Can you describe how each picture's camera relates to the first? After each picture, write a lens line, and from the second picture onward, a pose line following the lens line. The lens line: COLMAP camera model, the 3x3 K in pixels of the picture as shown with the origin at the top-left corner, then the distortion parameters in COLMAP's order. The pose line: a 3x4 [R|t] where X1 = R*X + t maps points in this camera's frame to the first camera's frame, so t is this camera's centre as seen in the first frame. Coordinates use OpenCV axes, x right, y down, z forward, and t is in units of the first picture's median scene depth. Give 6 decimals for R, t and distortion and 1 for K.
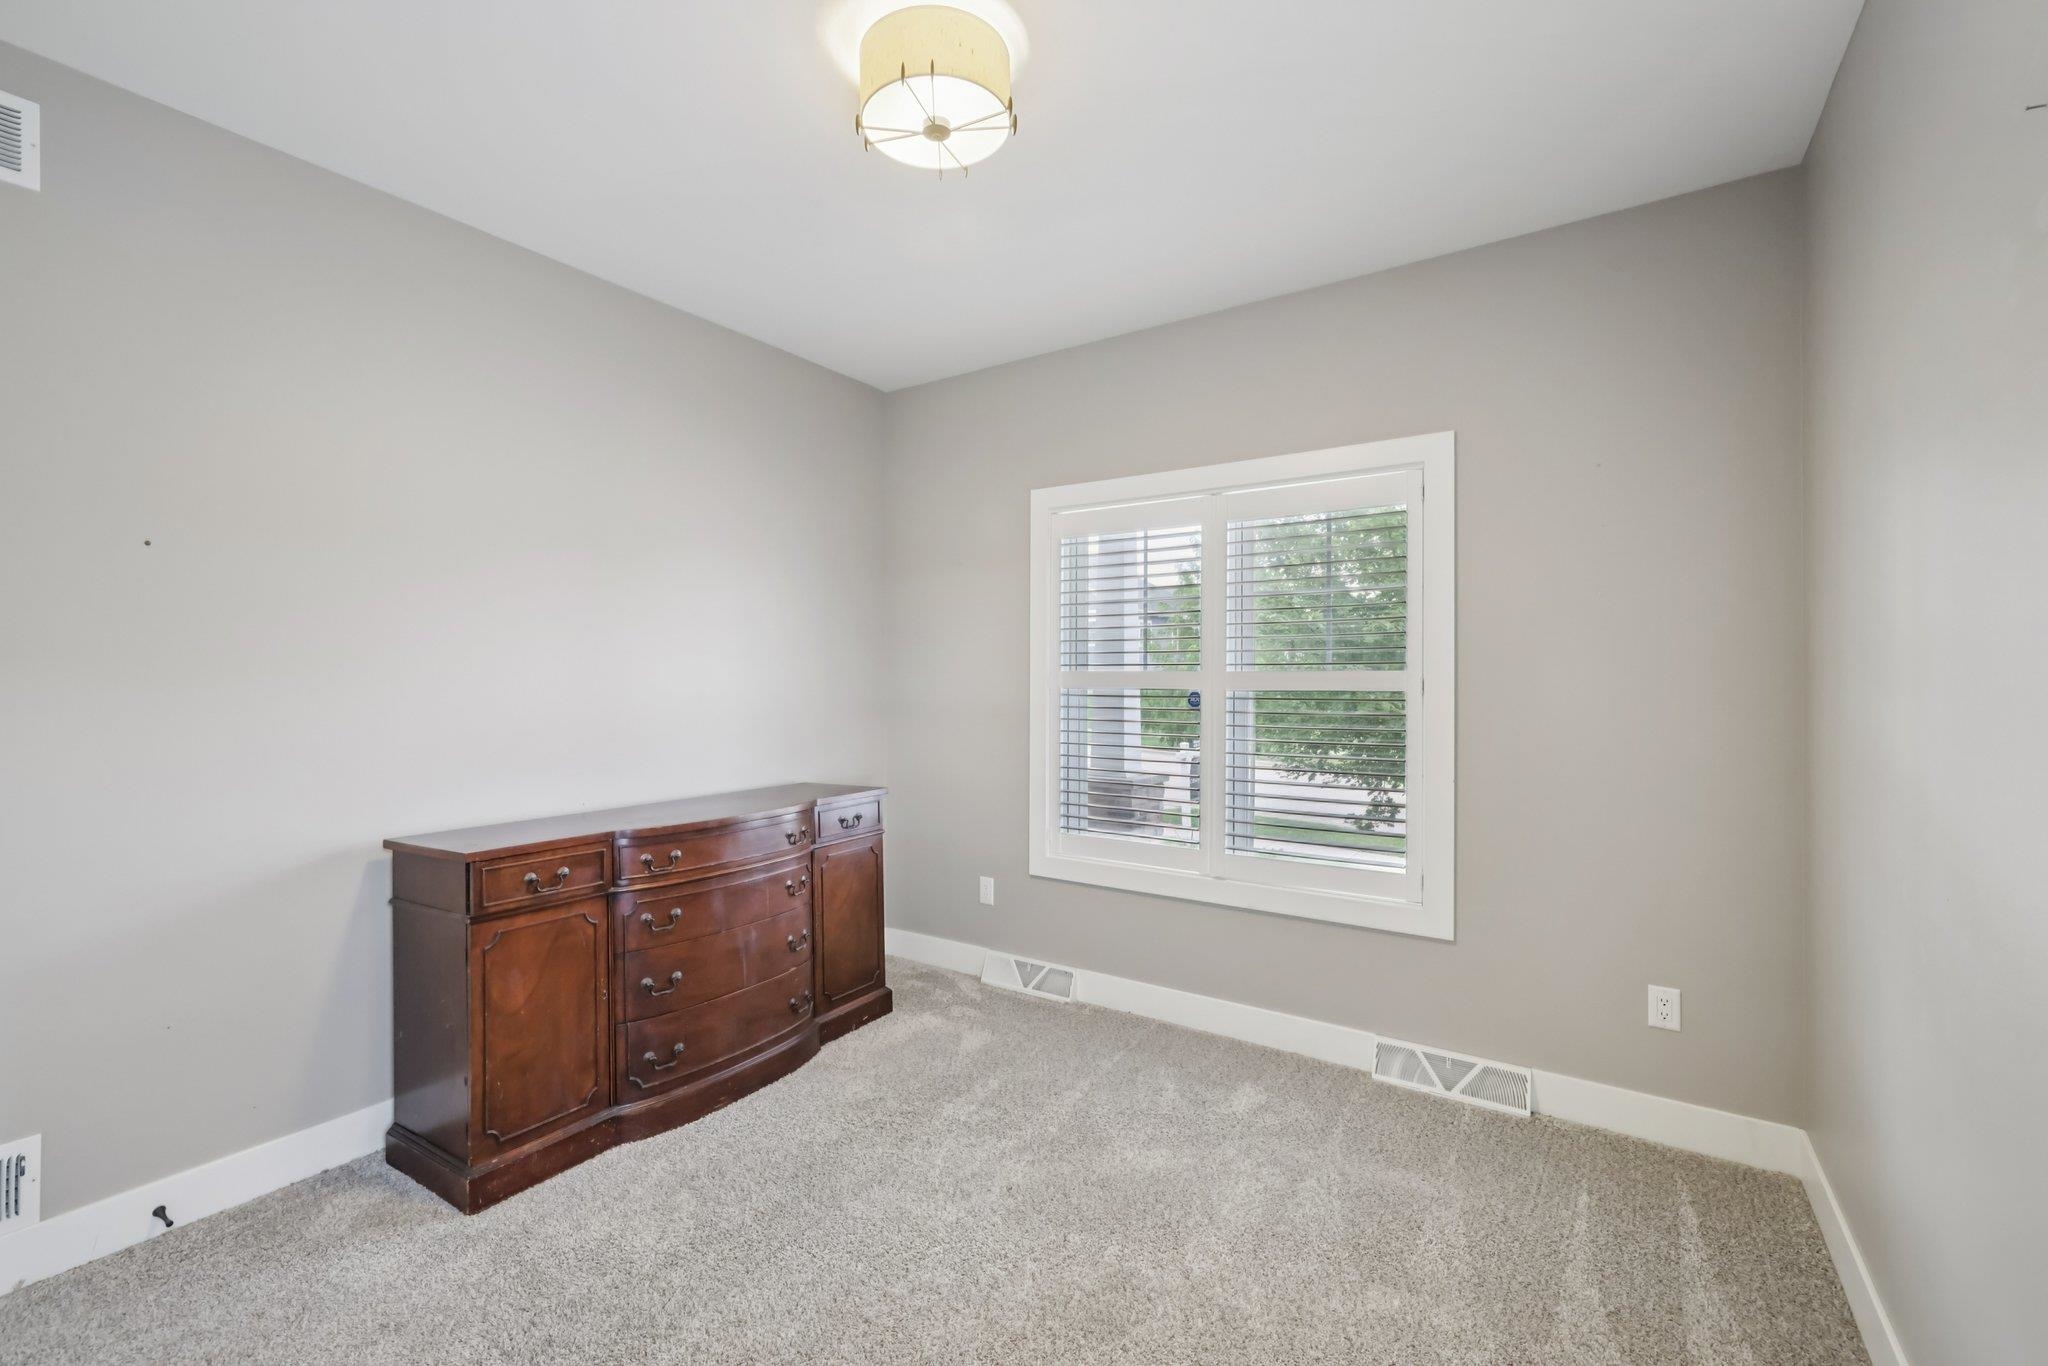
lens RADIAL K [[866.8, 0, 1043.9], [0, 866.8, 692.9], [0, 0, 1]] dist [0.001107, 0.000167]
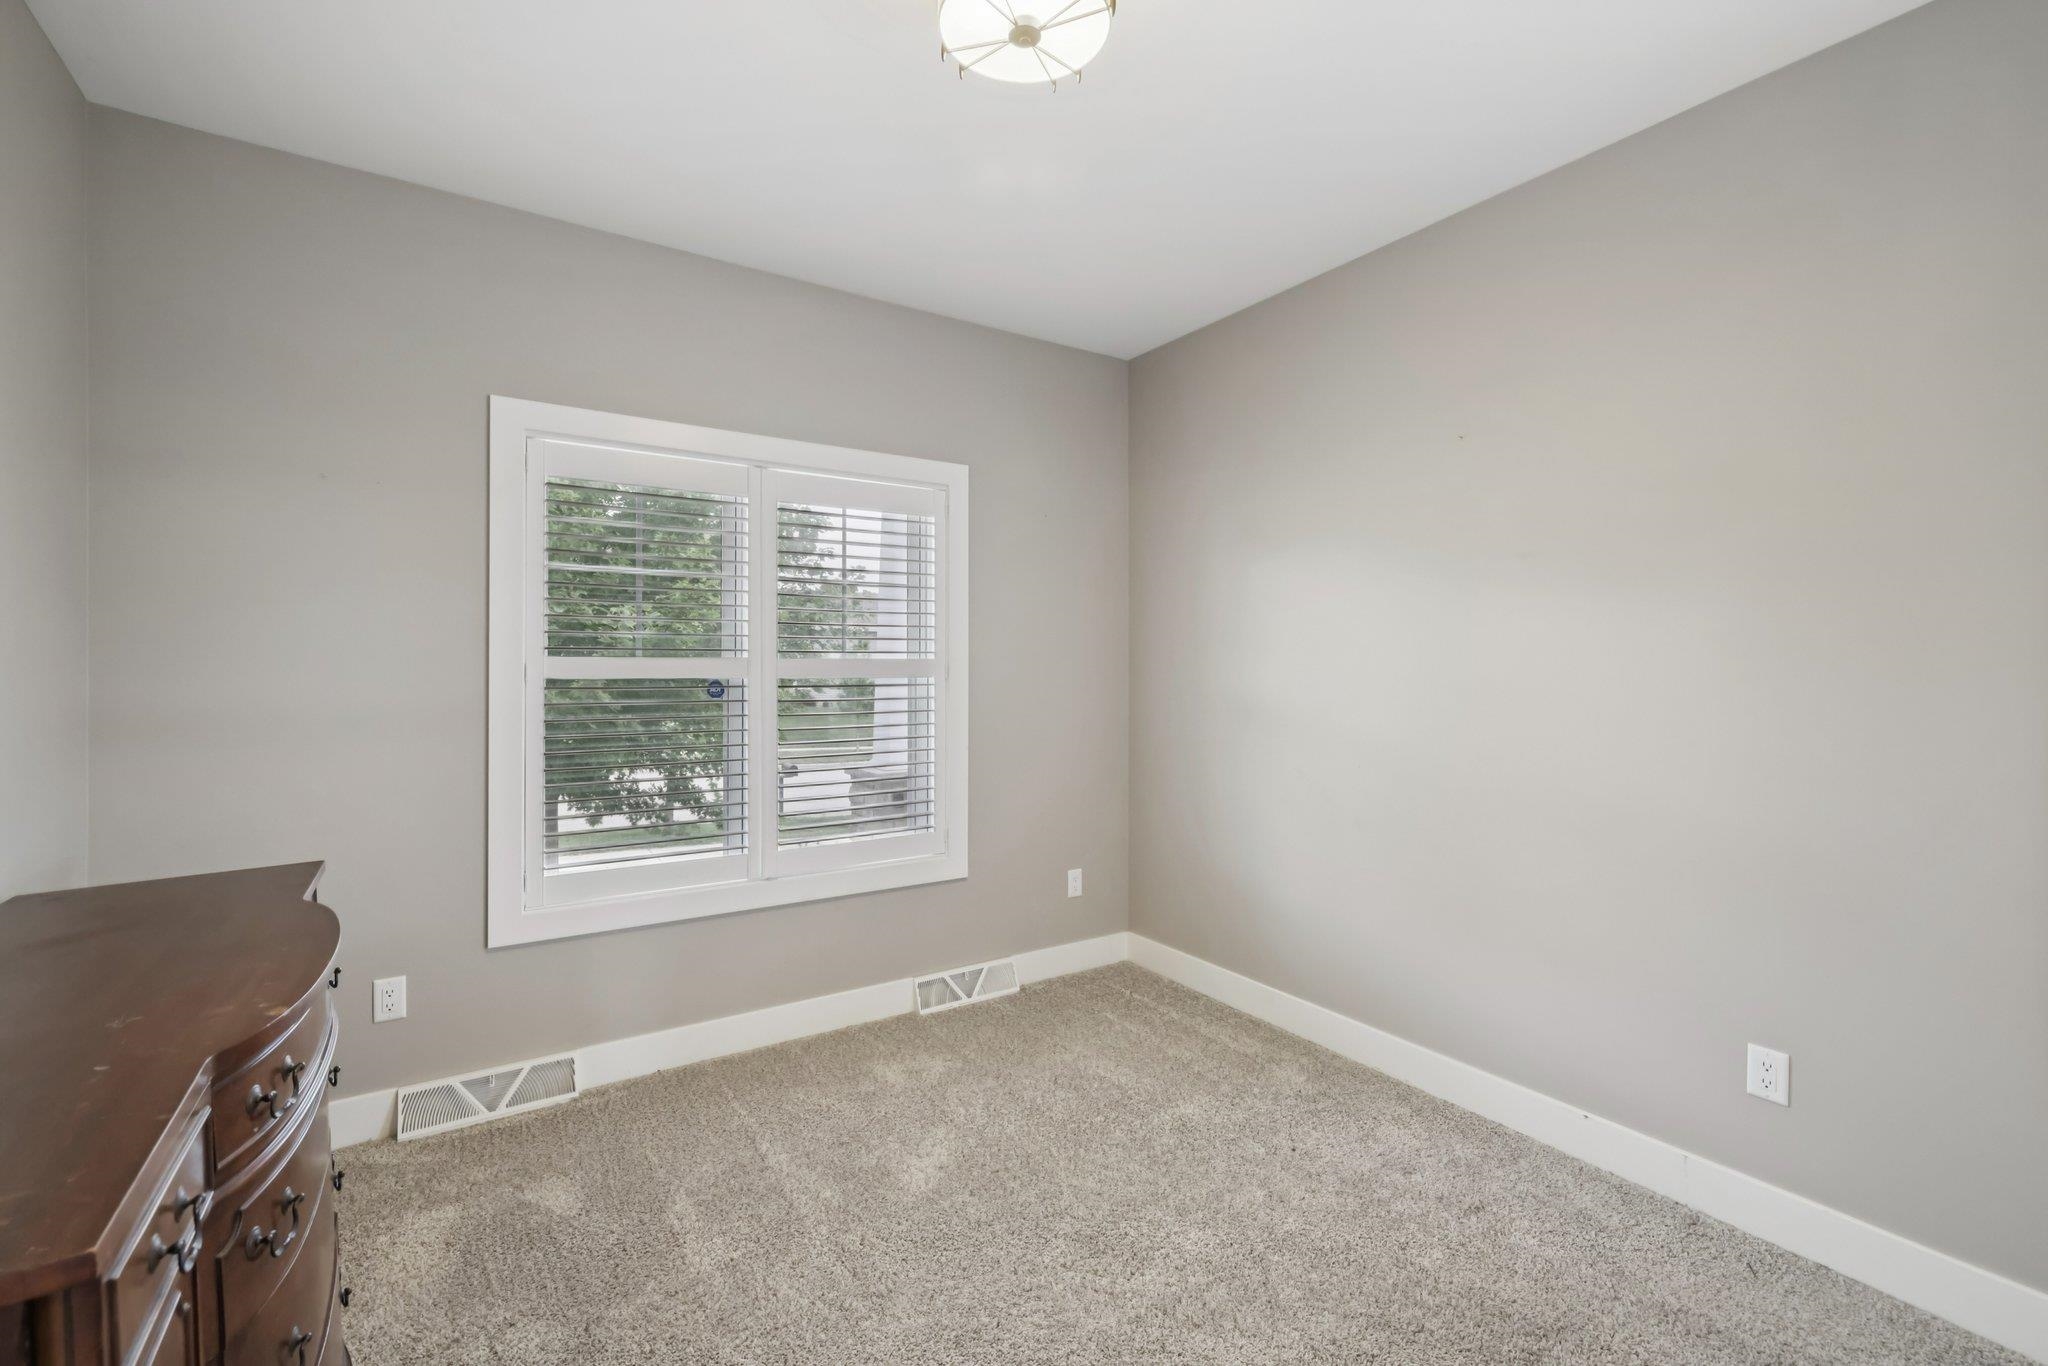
lens RADIAL K [[866.8, 0, 1037.8], [0, 866.8, 672.9], [0, 0, 1]] dist [0.001107, 0.000167]
pose [[0.388160, -0.009773, 0.921540, -0.605597], [0.014392, 0.999886, 0.004542, -0.009486], [-0.921480, 0.011500, 0.388256, 0.406055]]
